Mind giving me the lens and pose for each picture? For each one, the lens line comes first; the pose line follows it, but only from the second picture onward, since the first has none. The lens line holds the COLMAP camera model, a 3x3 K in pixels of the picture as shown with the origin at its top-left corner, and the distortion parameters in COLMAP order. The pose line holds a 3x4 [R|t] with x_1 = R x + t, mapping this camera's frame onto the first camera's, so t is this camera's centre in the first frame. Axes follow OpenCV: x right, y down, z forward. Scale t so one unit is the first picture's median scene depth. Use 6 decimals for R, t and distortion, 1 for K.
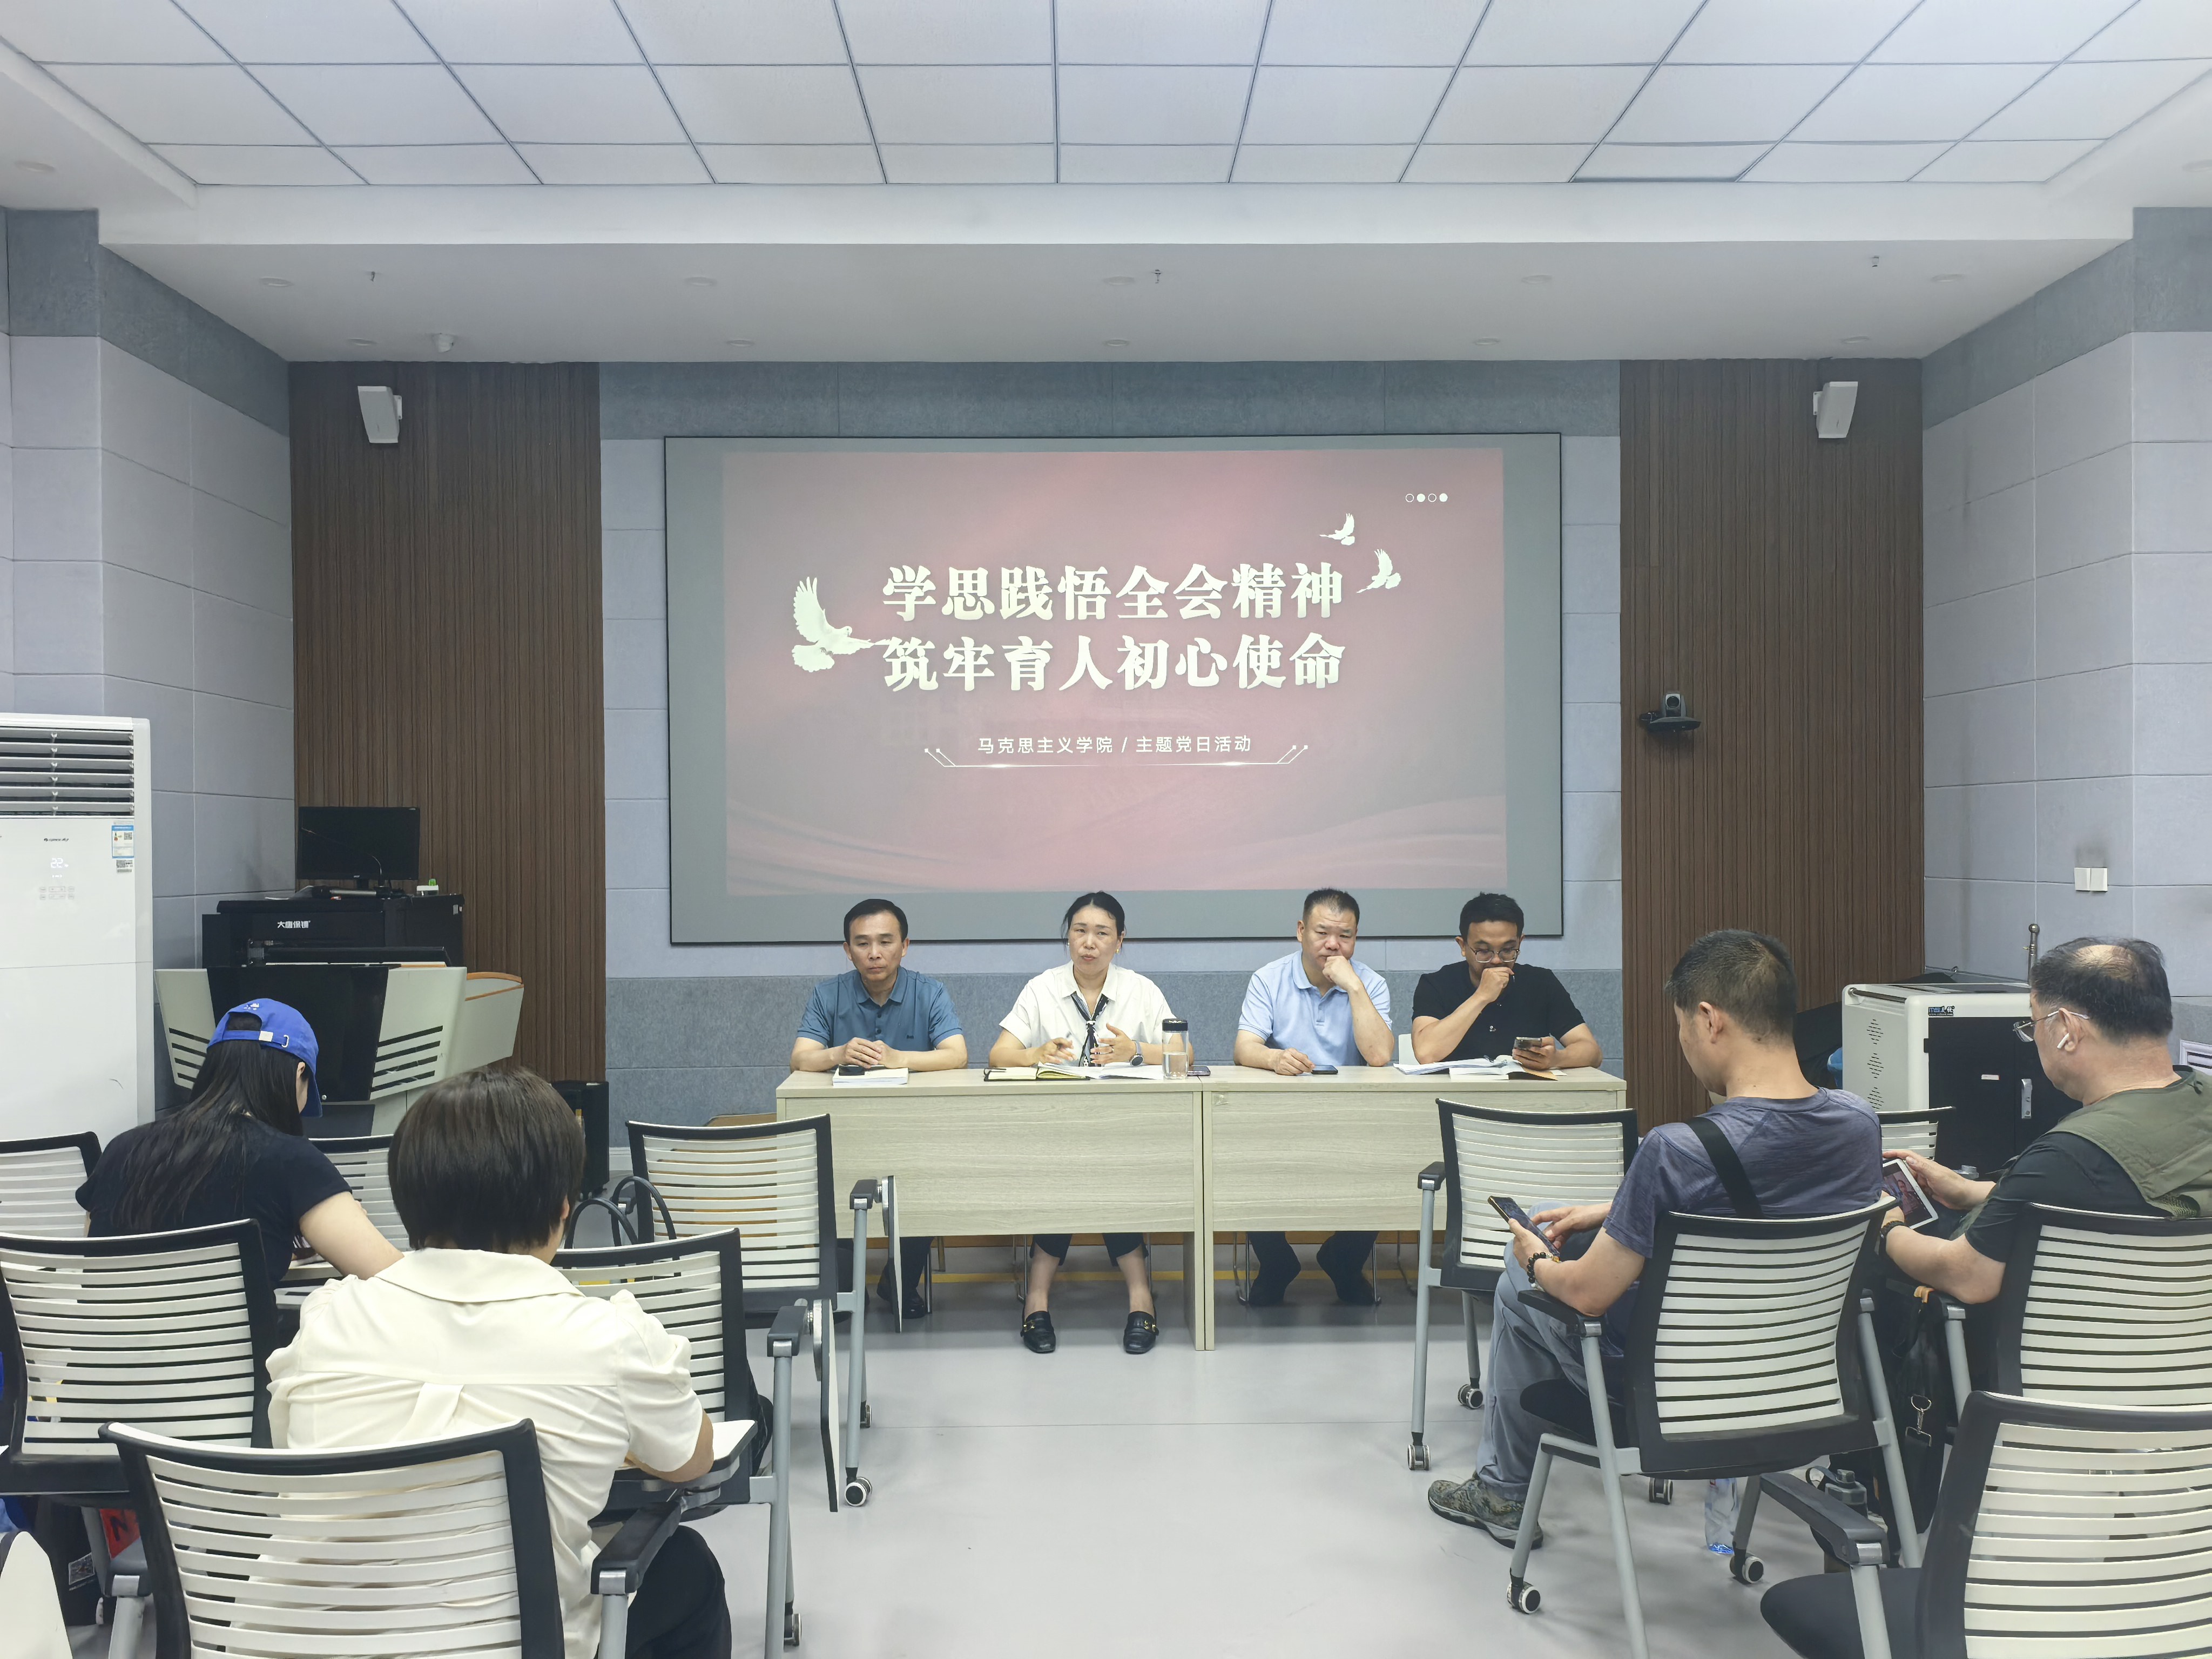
lens RADIAL K [[1861.7, 0, 1102.7], [0, 1861.7, 844.3], [0, 0, 1]] dist [0.032885, -0.062145]
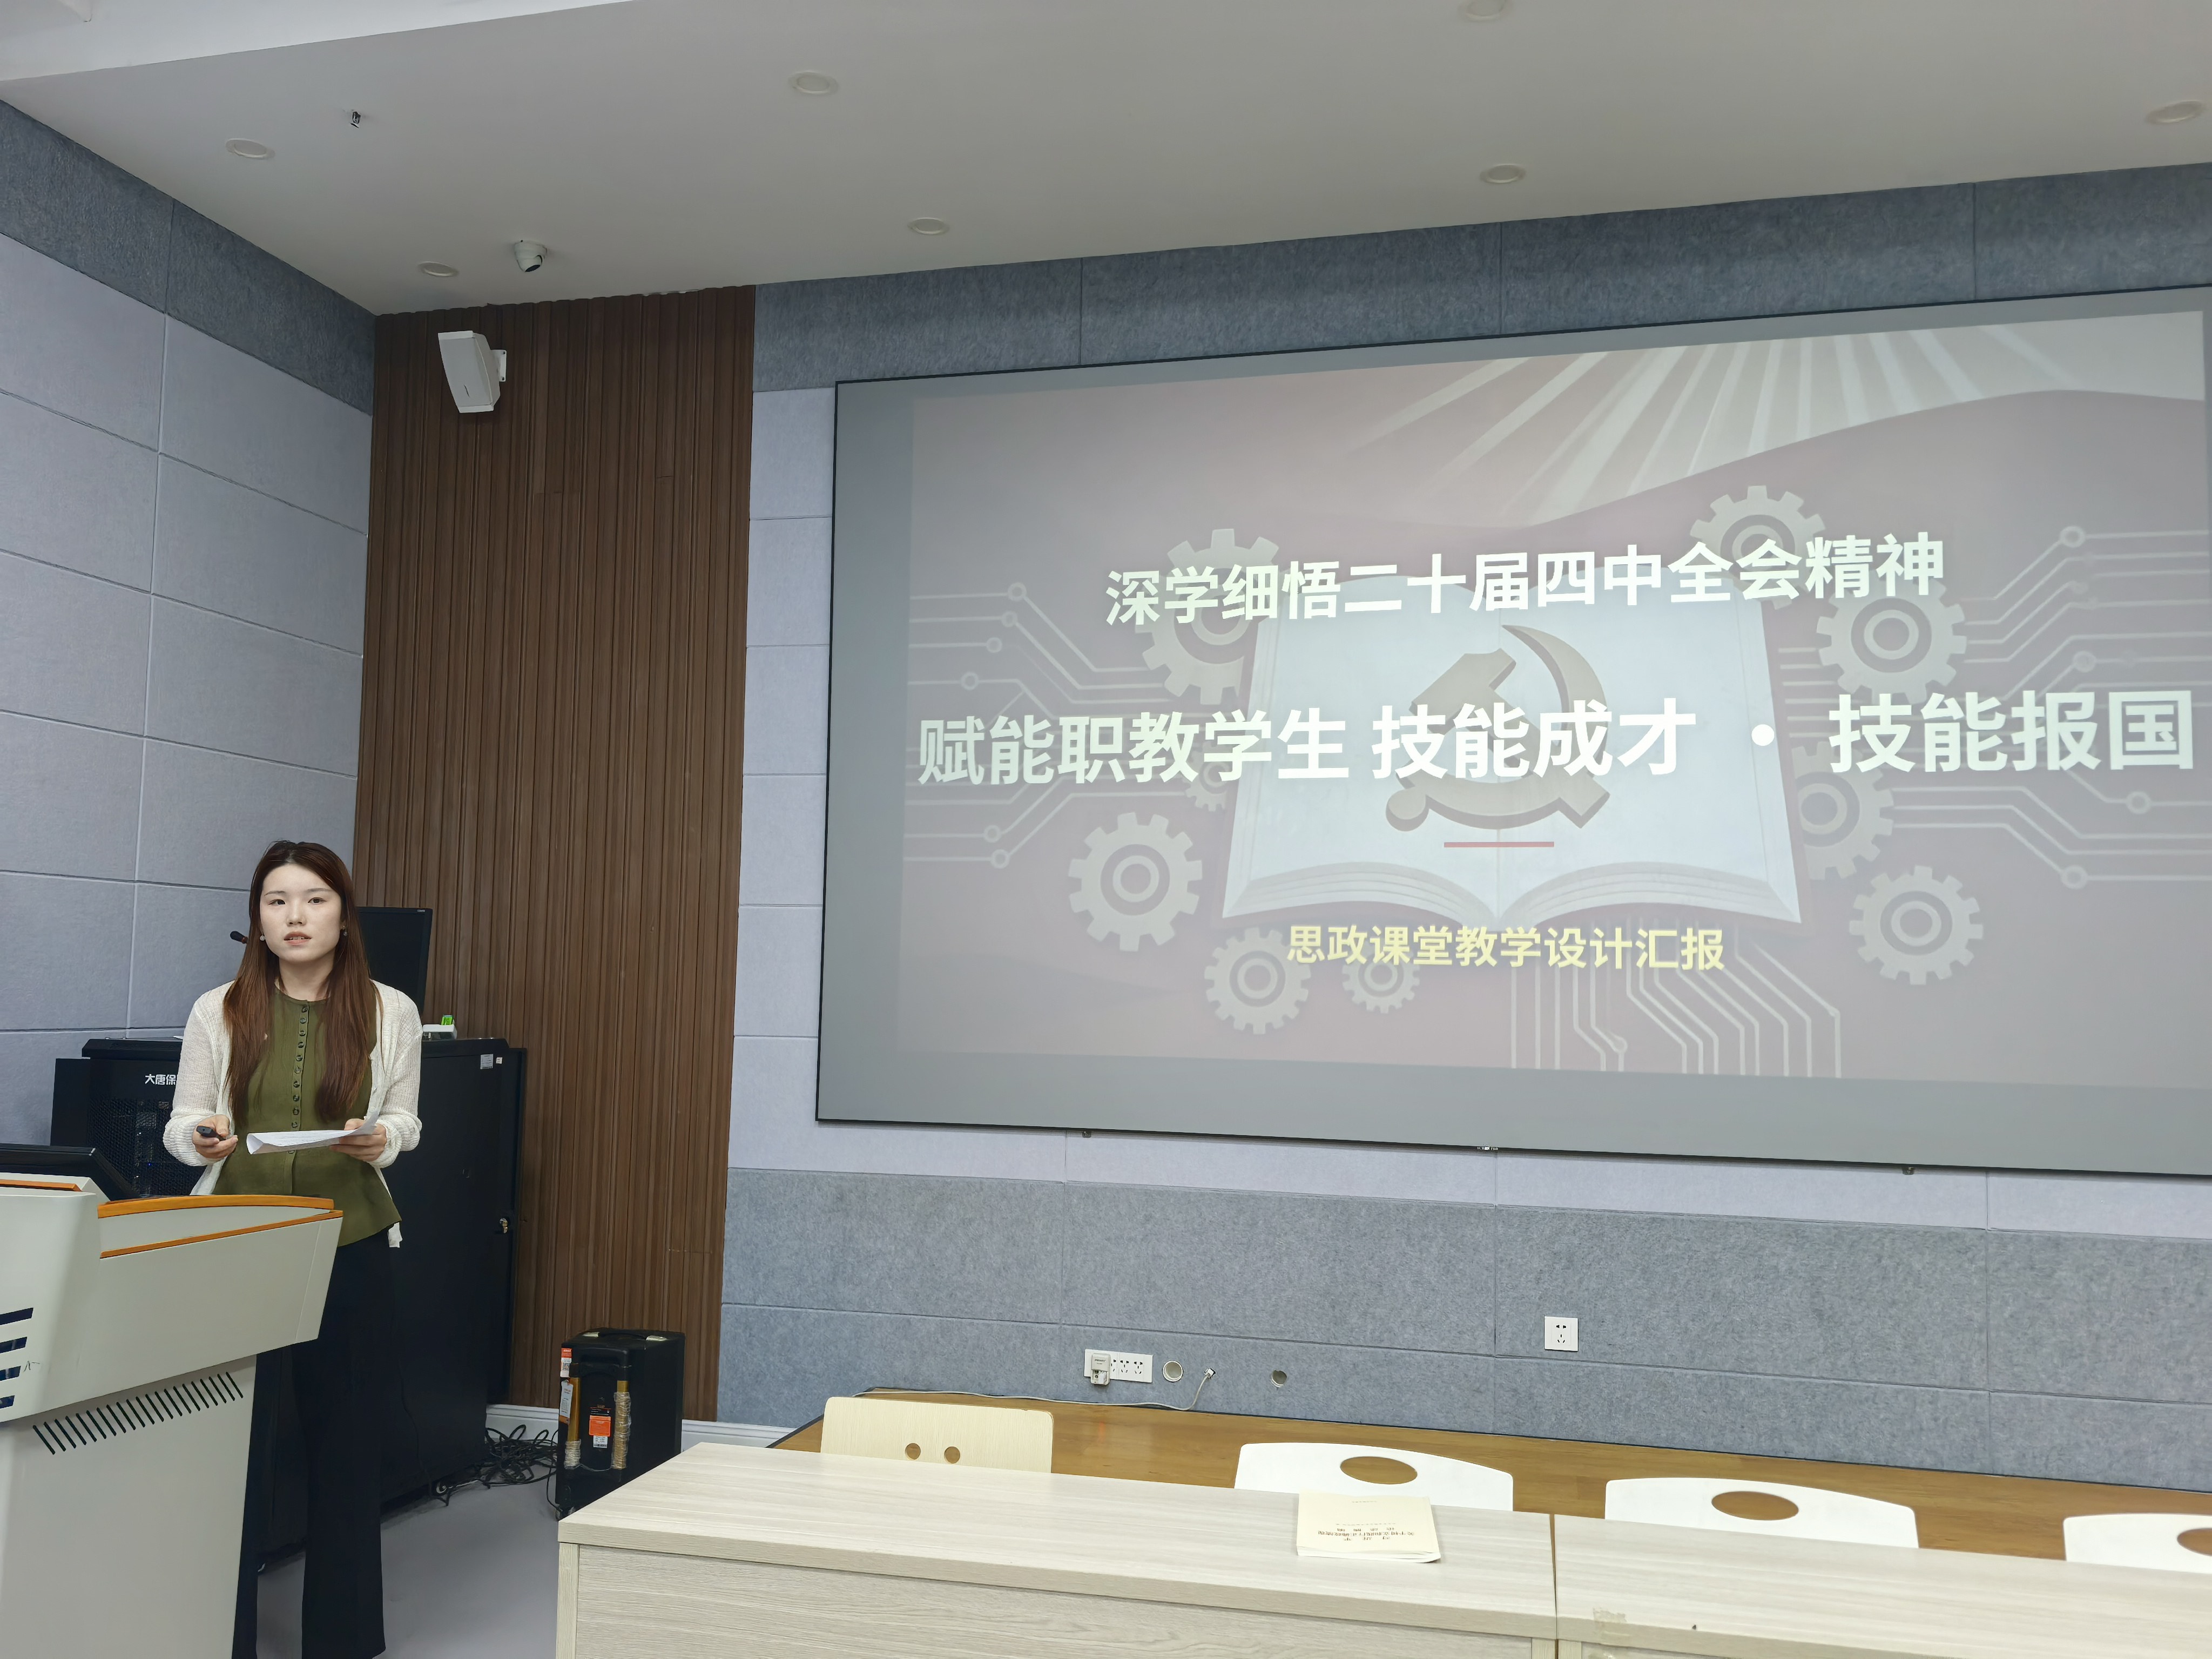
lens RADIAL K [[1864.1, 0, 1080.3], [0, 1864.1, 865.6], [0, 0, 1]] dist [0.023882, -0.041719]
pose [[0.964160, 0.008798, -0.265174, 0.037392], [-0.025844, 0.997812, -0.060861, -0.000065], [0.264058, 0.065533, 0.962278, 0.372034]]
